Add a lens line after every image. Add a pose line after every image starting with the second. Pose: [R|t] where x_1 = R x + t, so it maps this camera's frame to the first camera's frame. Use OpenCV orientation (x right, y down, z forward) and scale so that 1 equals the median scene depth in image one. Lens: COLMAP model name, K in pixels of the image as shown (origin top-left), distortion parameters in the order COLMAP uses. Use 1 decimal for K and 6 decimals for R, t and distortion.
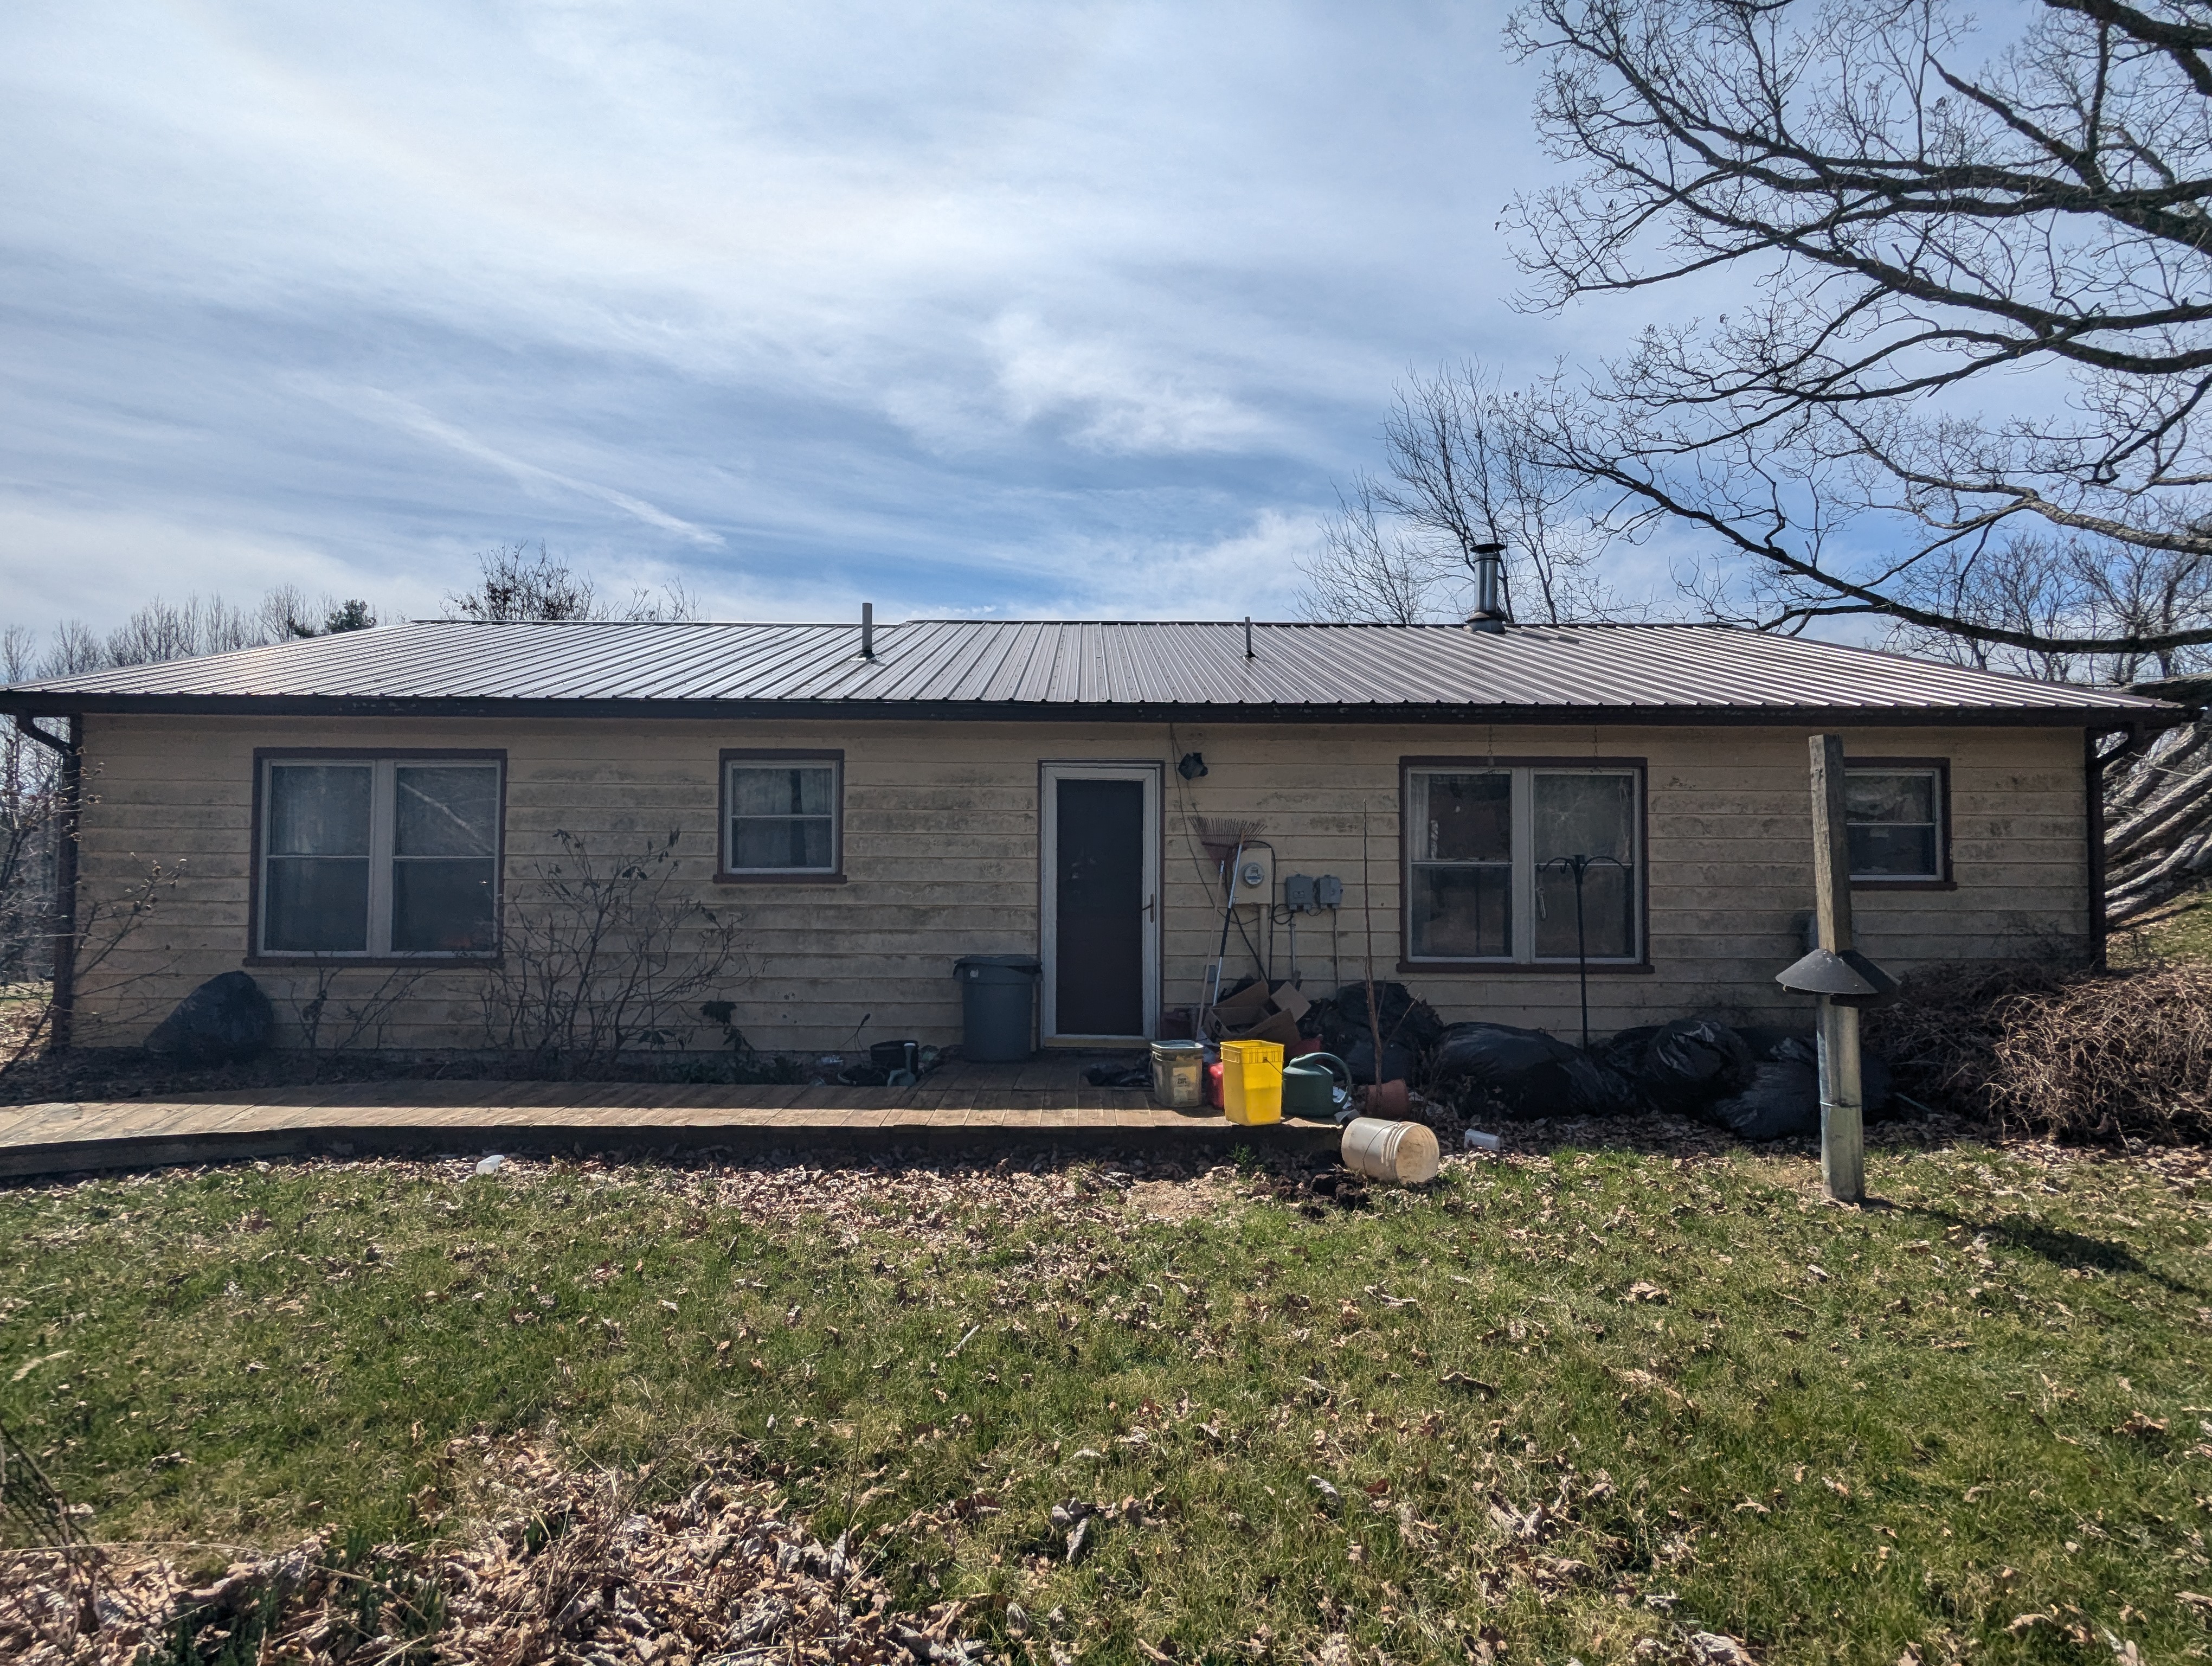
lens RADIAL K [[1045.1, 0, 1106.6], [0, 1045.1, 777.6], [0, 0, 1]] dist [0.074337, -0.032314]
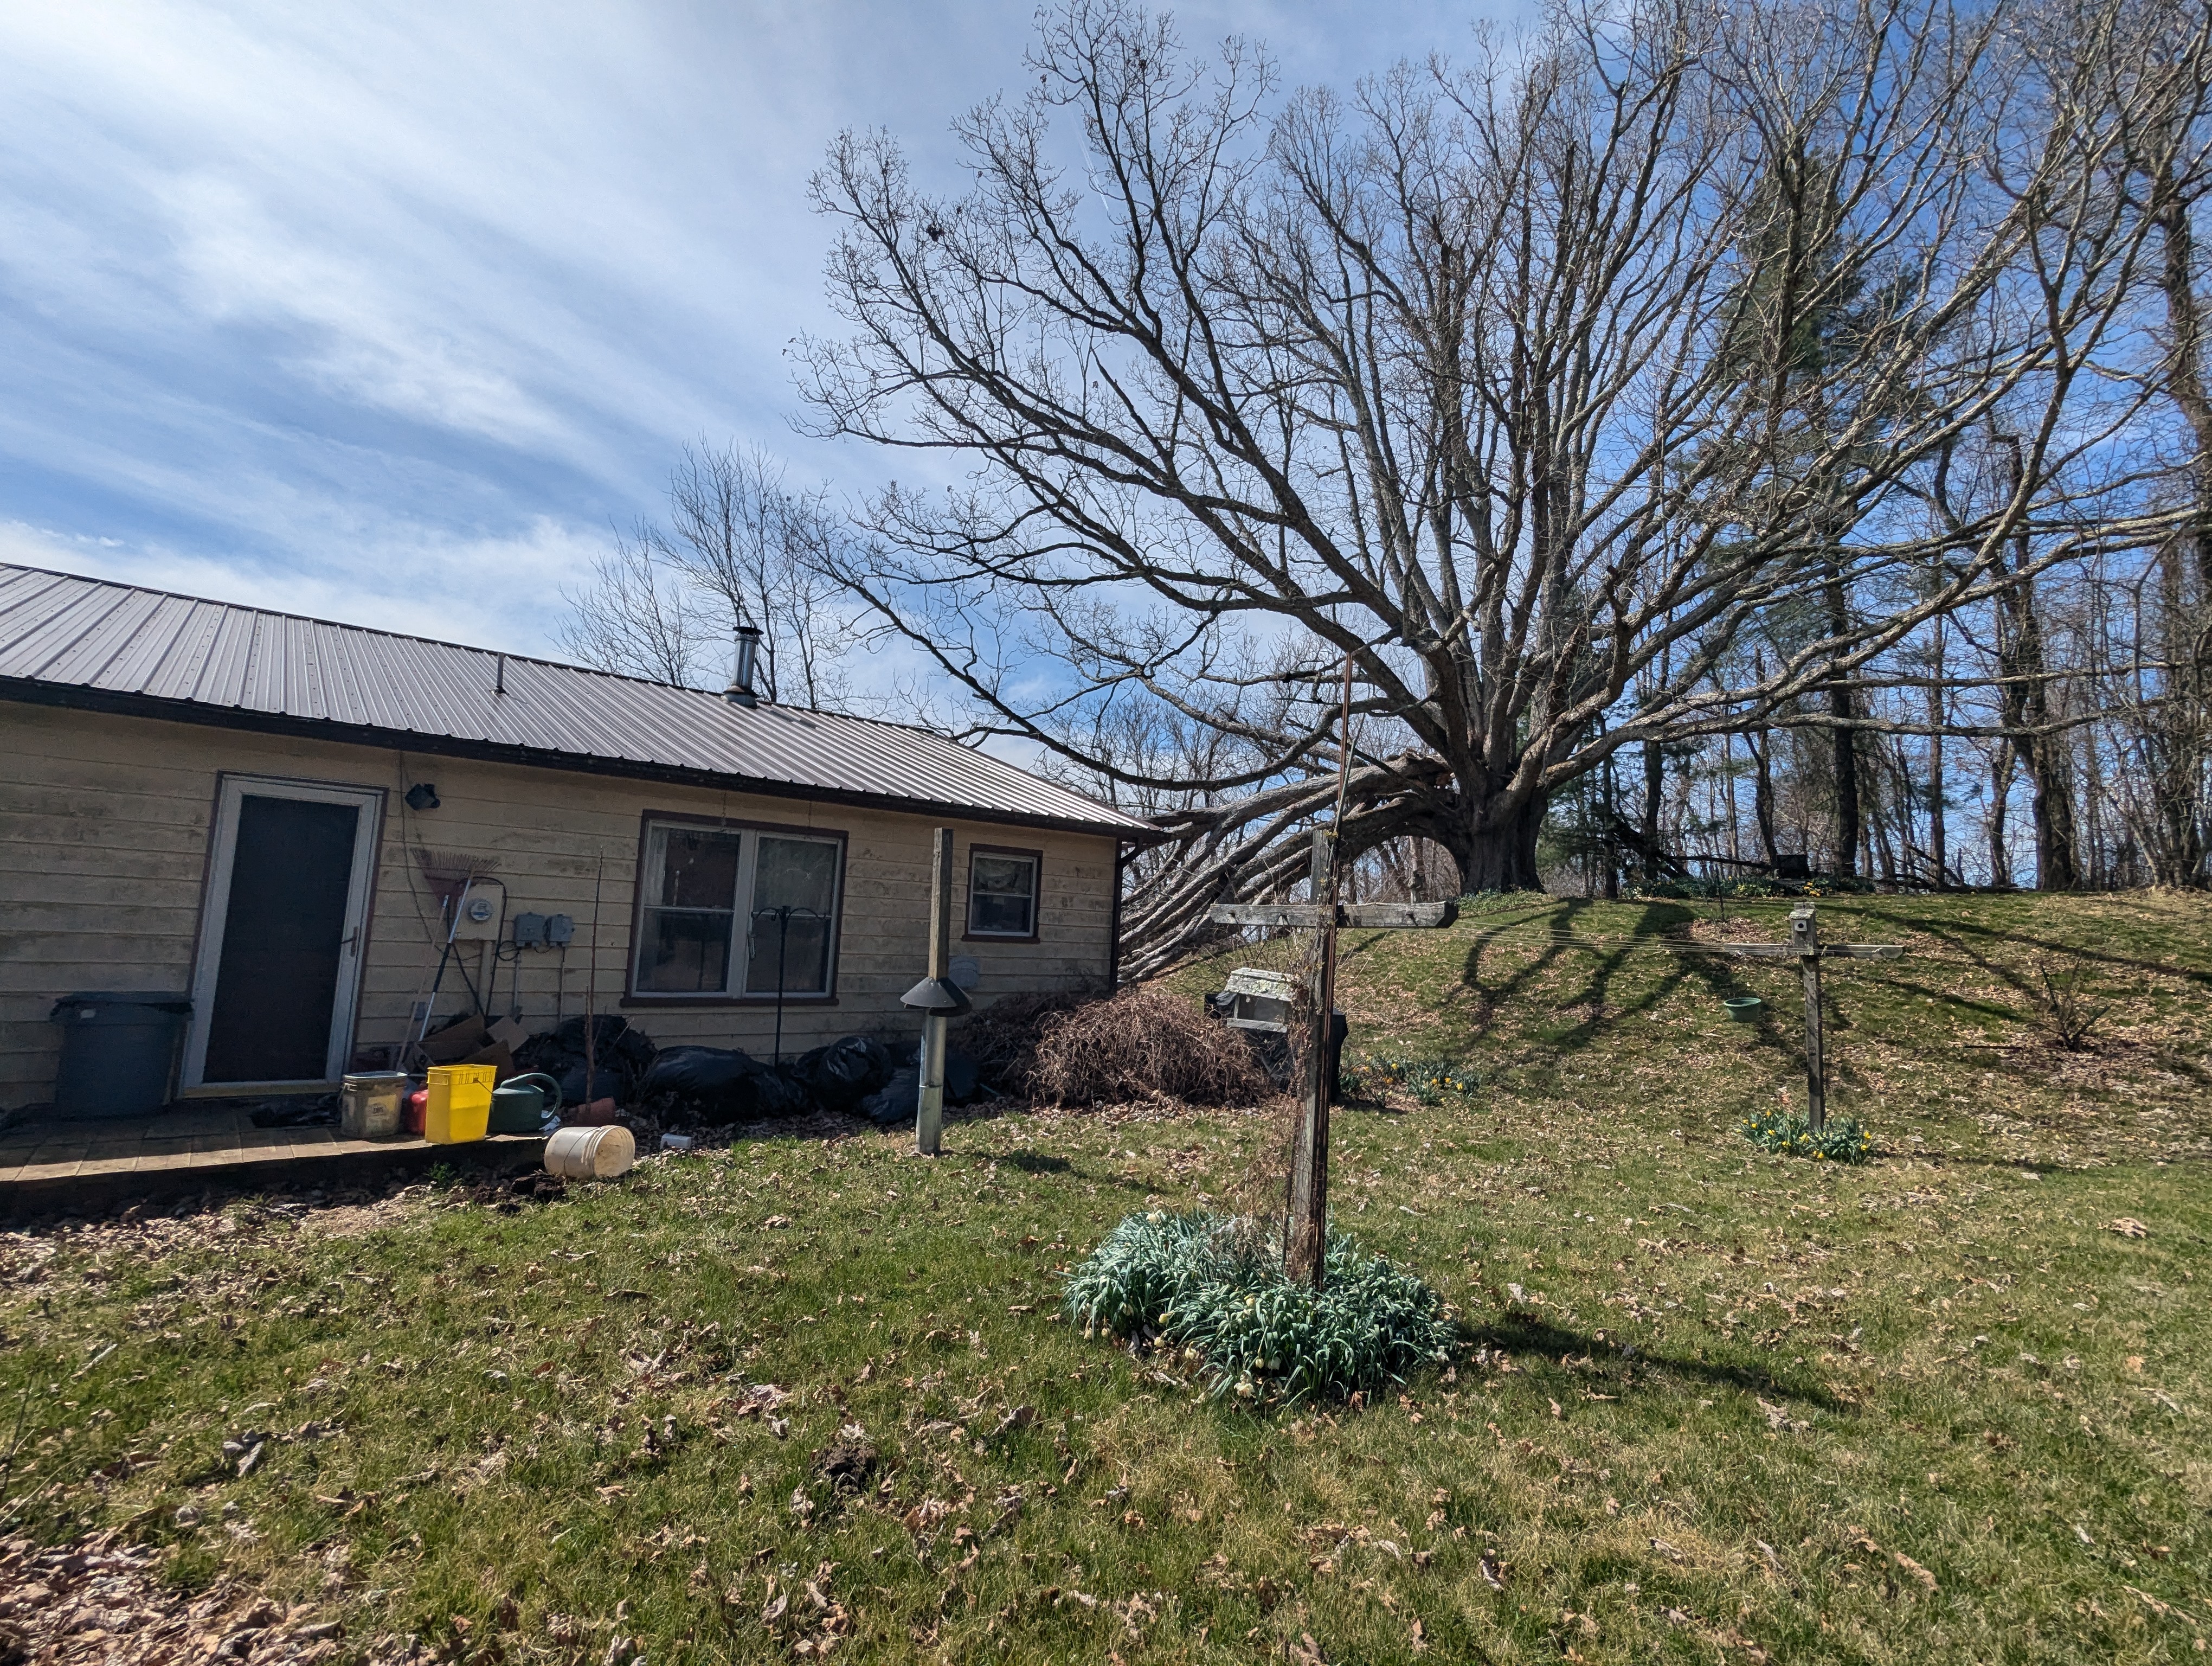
lens RADIAL K [[1072.0, 0, 1106.0], [0, 1072.0, 833.0], [0, 0, 1]] dist [-0.002966, -0.001118]
pose [[0.781867, 0.092141, 0.616599, -0.033187], [-0.091841, 0.995251, -0.032267, -0.004352], [-0.616644, -0.031400, 0.786616, -0.191103]]
